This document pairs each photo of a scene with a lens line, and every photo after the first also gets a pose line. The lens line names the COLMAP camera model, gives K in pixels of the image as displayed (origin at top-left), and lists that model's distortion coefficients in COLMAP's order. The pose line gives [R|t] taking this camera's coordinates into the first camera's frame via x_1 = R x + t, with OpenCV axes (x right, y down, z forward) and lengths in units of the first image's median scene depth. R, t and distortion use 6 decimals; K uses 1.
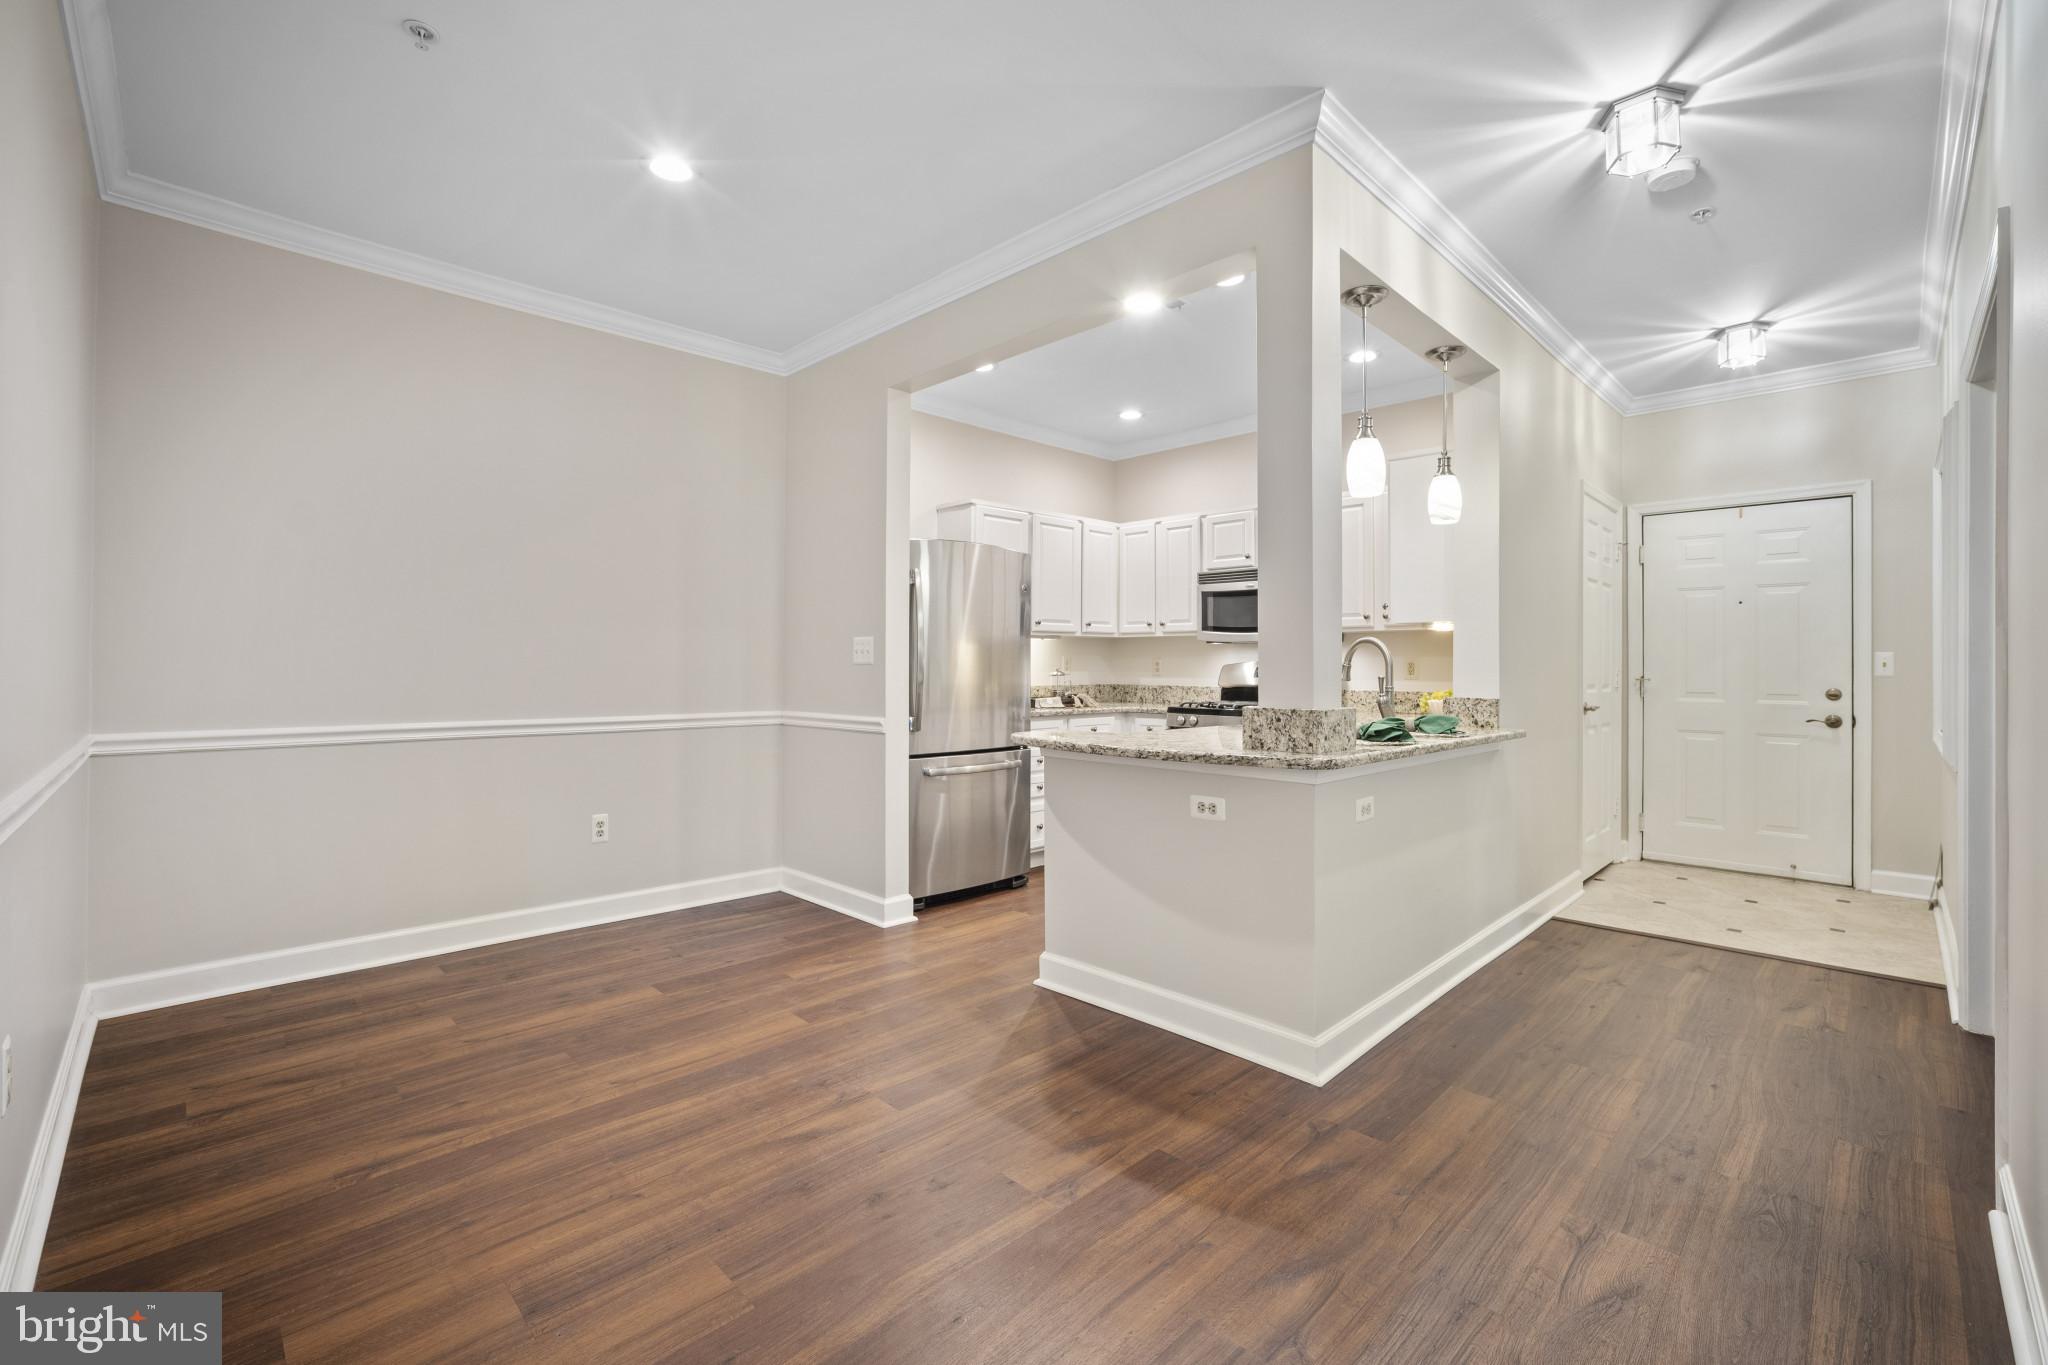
lens RADIAL K [[868.6, 0, 1028.4], [0, 868.6, 664.0], [0, 0, 1]] dist [-0.038483, 0.015491]
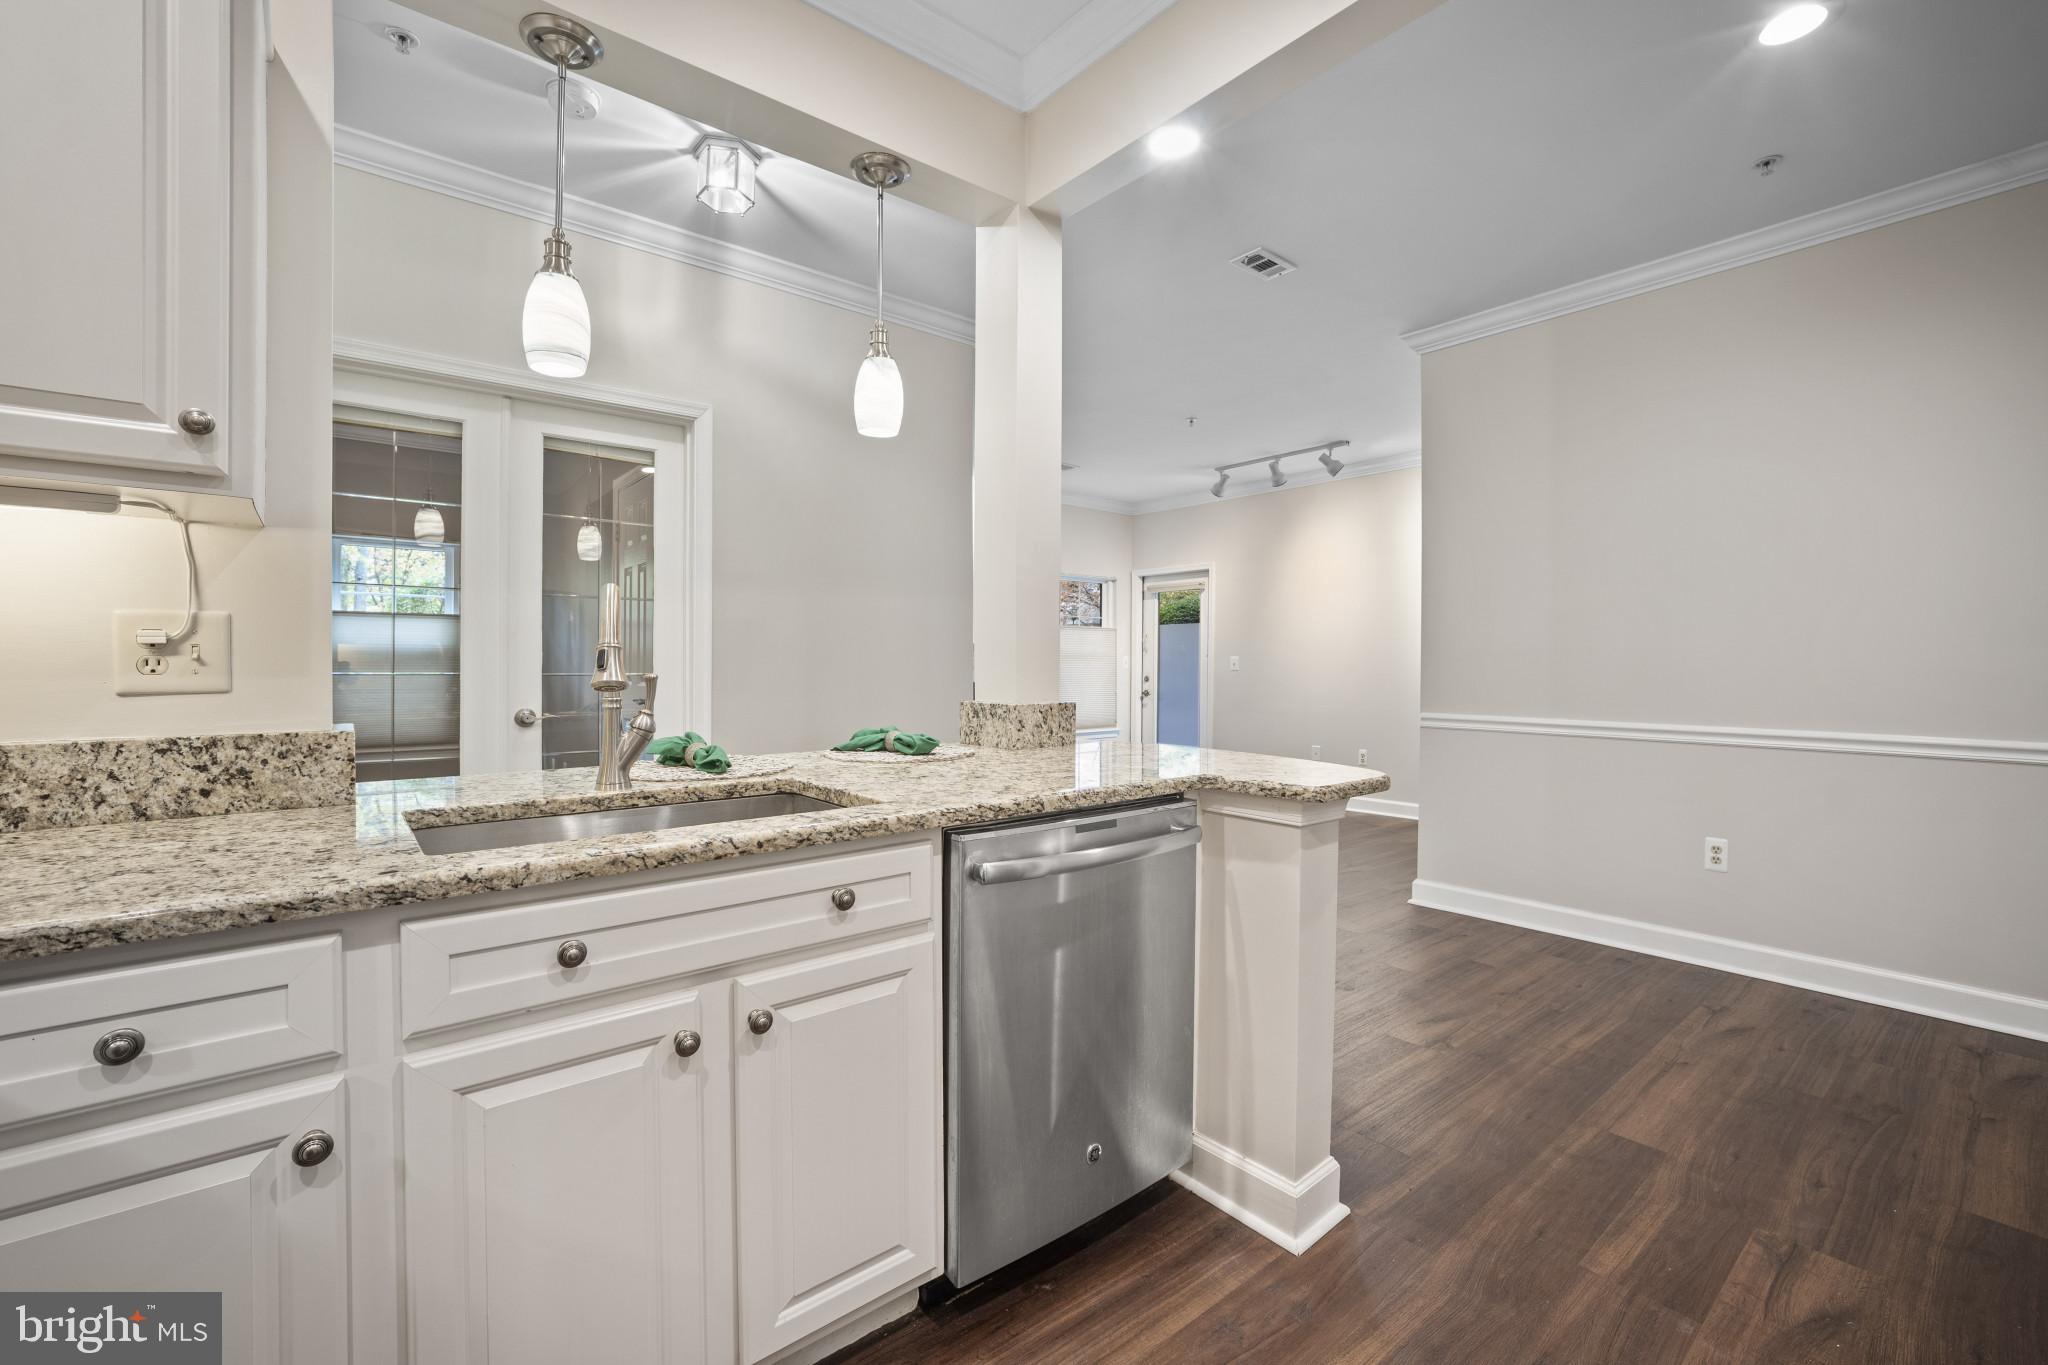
lens RADIAL K [[864.8, 0, 1024.5], [0, 864.8, 674.1], [0, 0, 1]] dist [-0.037997, 0.015427]
pose [[-0.995406, -0.007620, 0.095439, 0.120596], [-0.006838, 0.999940, 0.008520, 0.006445], [-0.095498, 0.007828, -0.995399, 1.134013]]
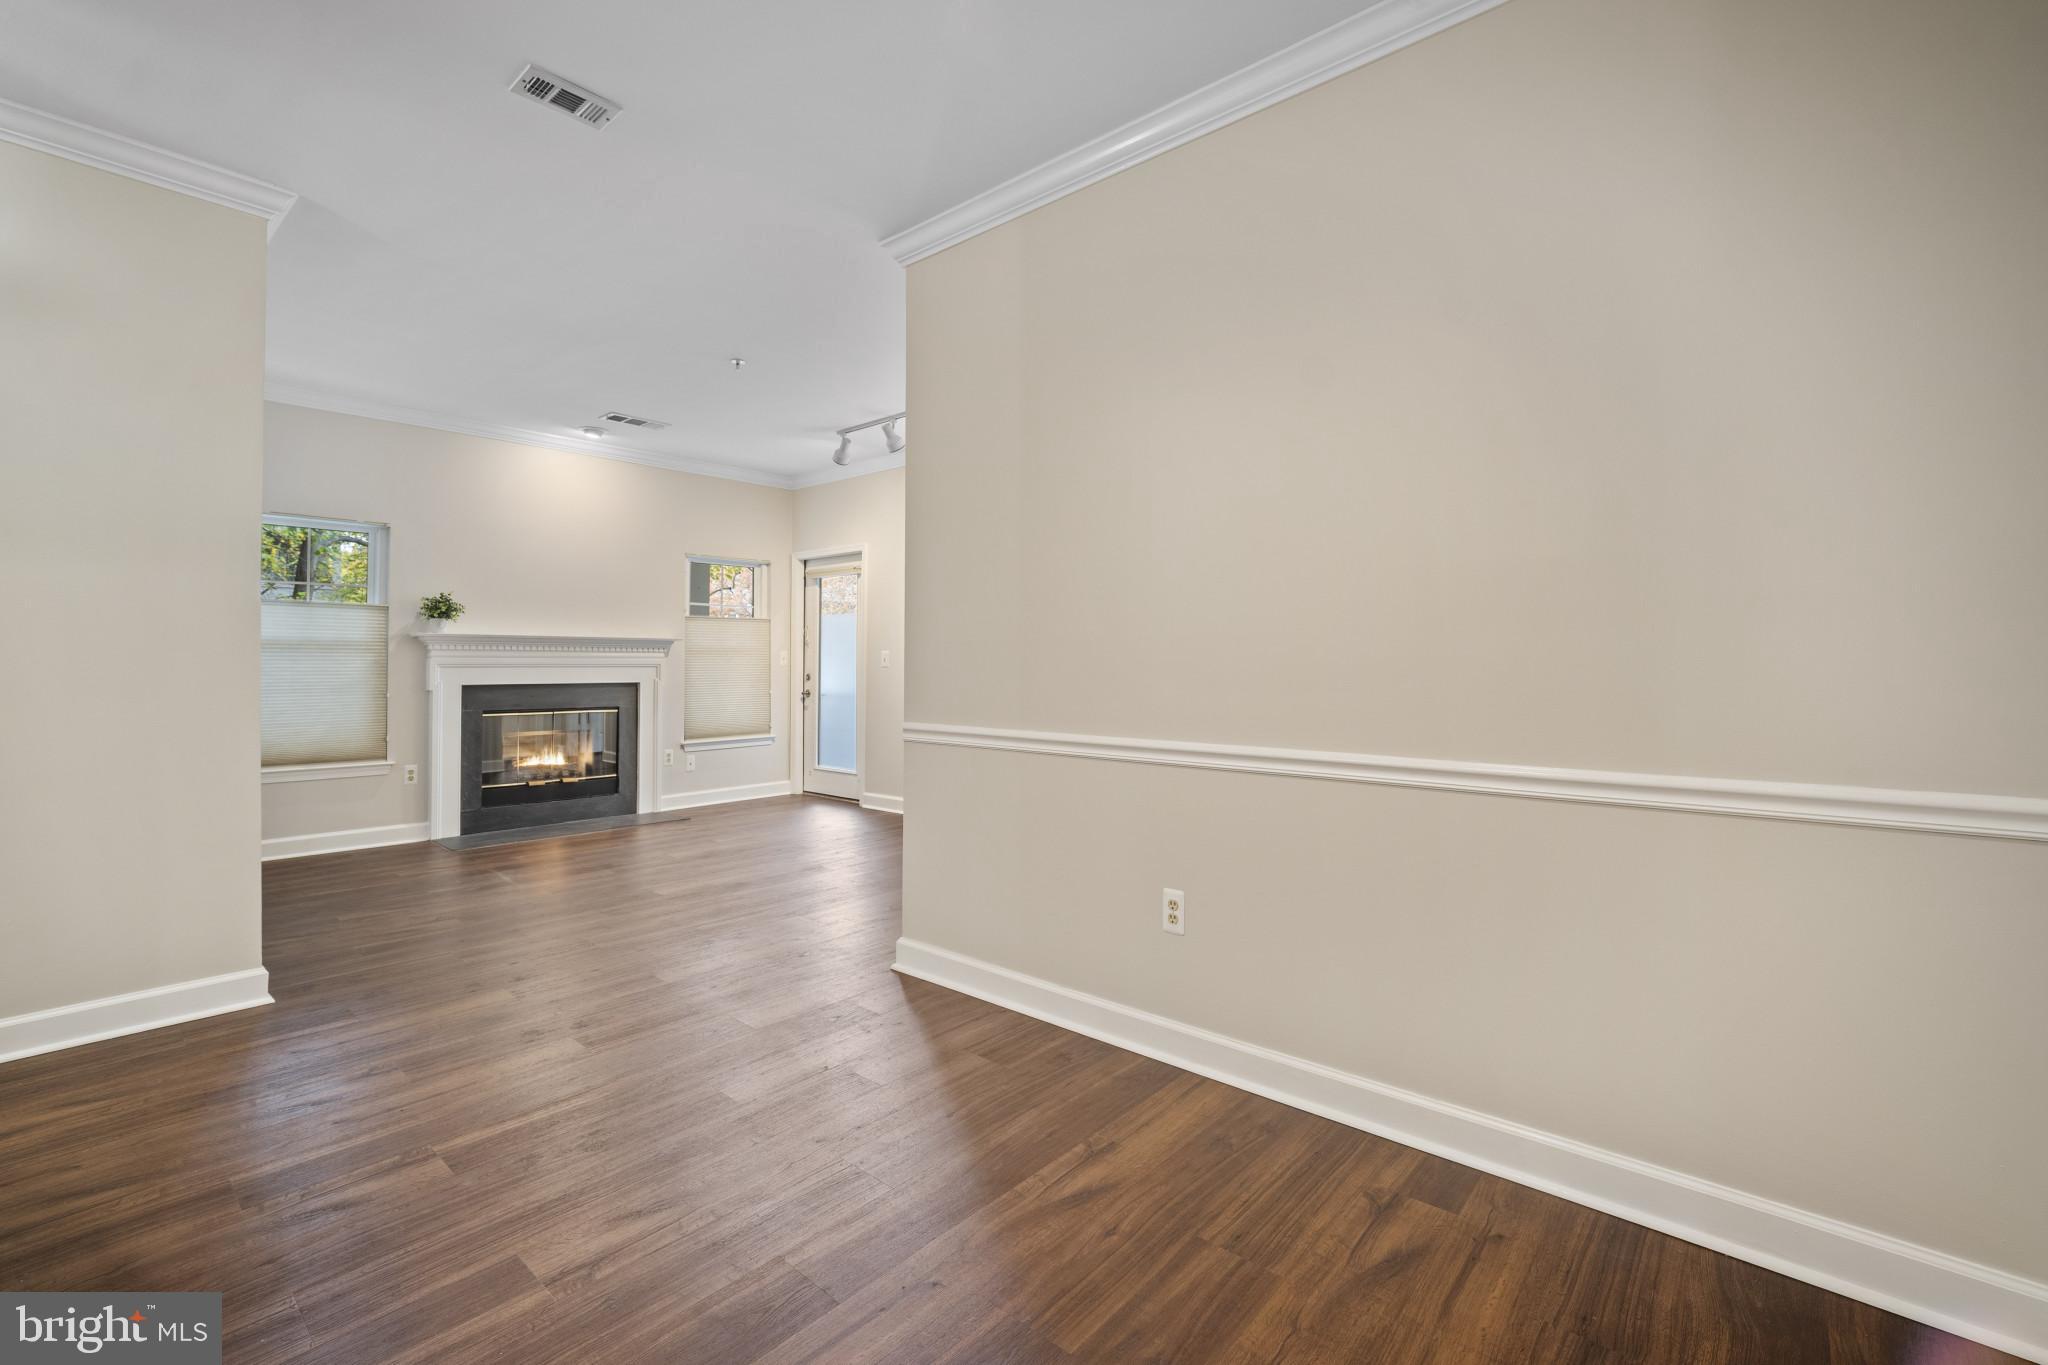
lens RADIAL K [[872.3, 0, 1025.8], [0, 872.3, 647.8], [0, 0, 1]] dist [-0.040714, 0.016239]
pose [[-0.997542, -0.003823, -0.069970, -0.282178], [-0.002584, 0.999838, -0.017785, 0.003523], [0.070026, -0.017561, -0.997391, 0.900241]]
